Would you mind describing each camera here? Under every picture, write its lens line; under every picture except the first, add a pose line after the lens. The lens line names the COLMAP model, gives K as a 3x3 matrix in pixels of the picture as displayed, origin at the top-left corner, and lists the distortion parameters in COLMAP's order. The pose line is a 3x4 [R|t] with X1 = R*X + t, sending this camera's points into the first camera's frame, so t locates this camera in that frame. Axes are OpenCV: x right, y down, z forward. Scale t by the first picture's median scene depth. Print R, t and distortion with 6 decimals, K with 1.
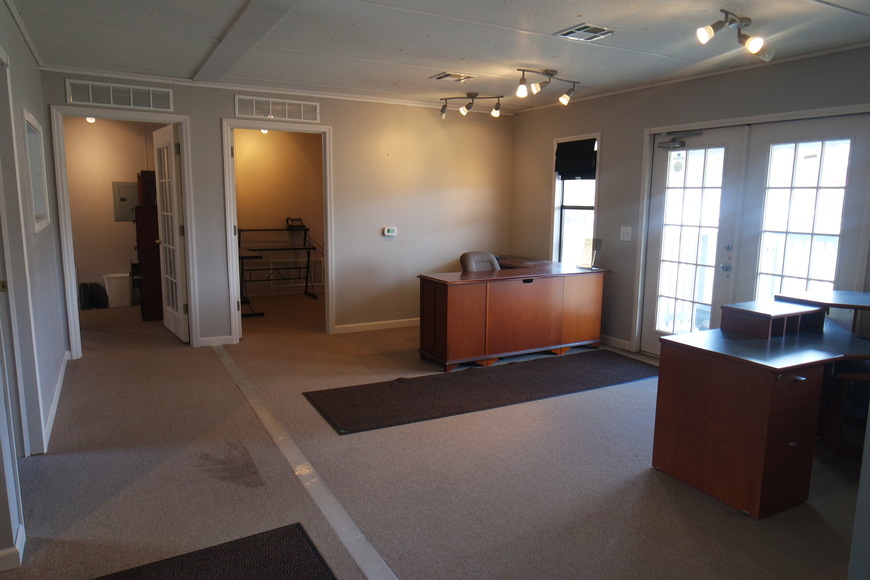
lens RADIAL K [[600.4, 0, 438.2], [0, 600.4, 290.2], [0, 0, 1]] dist [-0.019494, 0.024973]
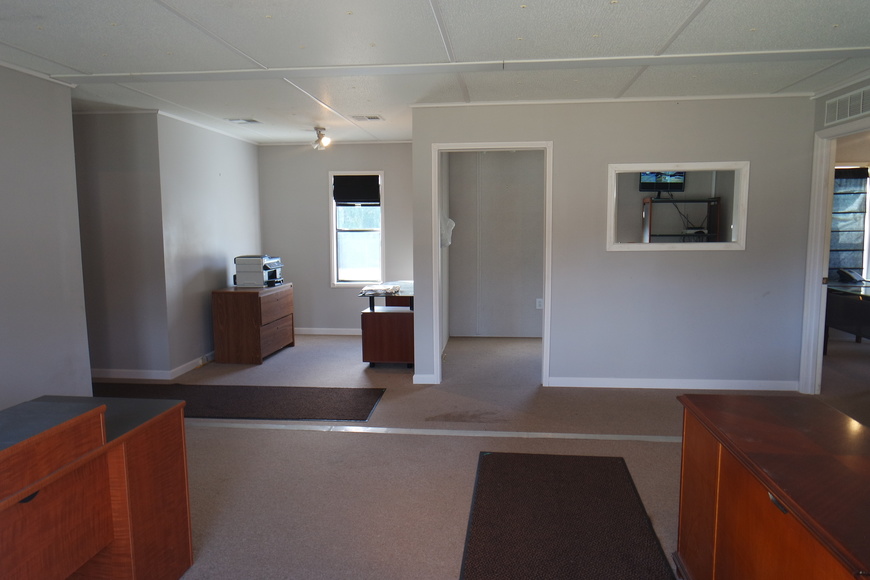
lens RADIAL K [[600.4, 0, 440.2], [0, 600.4, 295.4], [0, 0, 1]] dist [-0.019494, 0.024973]
pose [[-0.567912, 0.090135, -0.818139, 1.541797], [-0.129104, 0.971927, 0.196696, -0.478565], [0.812901, 0.217331, -0.540332, 3.126427]]
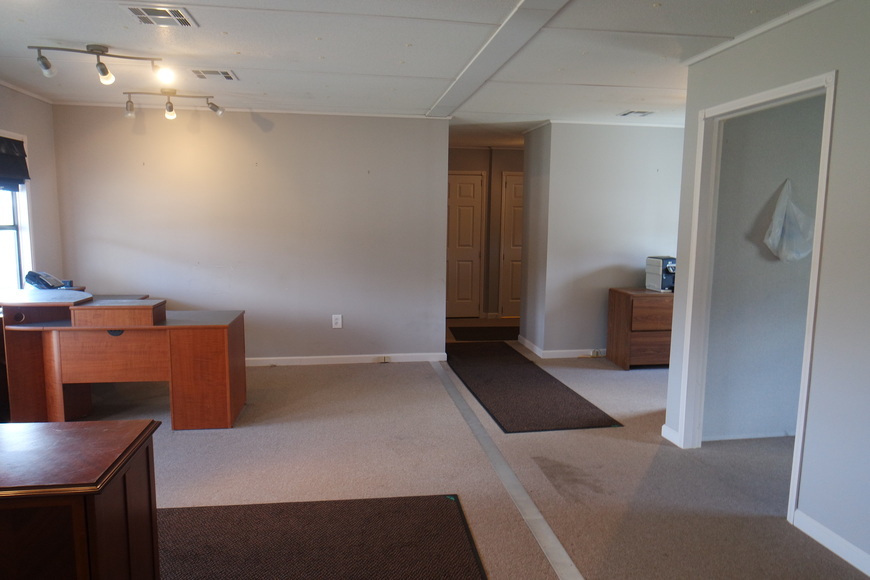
lens RADIAL K [[600.4, 0, 434.7], [0, 600.4, 284.6], [0, 0, 1]] dist [-0.019494, 0.024973]
pose [[-0.938525, -0.062240, 0.339554, -0.882524], [0.027572, 0.966955, 0.253453, -0.589603], [-0.344109, 0.247234, -0.905795, 3.714515]]
